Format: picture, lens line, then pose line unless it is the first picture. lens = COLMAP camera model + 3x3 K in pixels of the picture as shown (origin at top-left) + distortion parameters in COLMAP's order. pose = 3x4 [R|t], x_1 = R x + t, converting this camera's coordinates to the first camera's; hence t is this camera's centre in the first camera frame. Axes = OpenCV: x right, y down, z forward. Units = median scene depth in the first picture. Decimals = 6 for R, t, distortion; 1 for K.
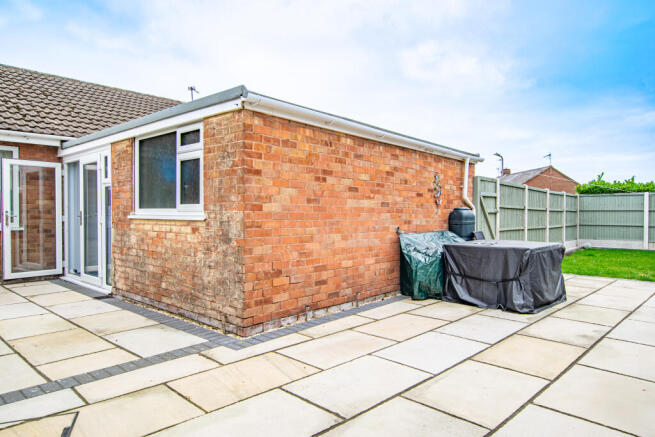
lens RADIAL K [[431.0, 0, 330.0], [0, 431.0, 219.4], [0, 0, 1]] dist [0.008210, 0.000097]
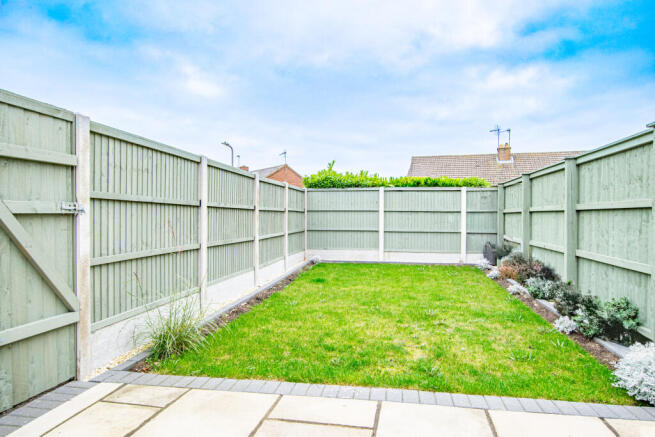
lens RADIAL K [[431.0, 0, 327.6], [0, 431.0, 217.9], [0, 0, 1]] dist [0.008210, 0.000097]
pose [[0.850353, -0.003977, 0.526197, 0.229002], [0.006490, 0.999975, -0.002930, -0.005837], [-0.526172, 0.005906, 0.850358, 0.372730]]
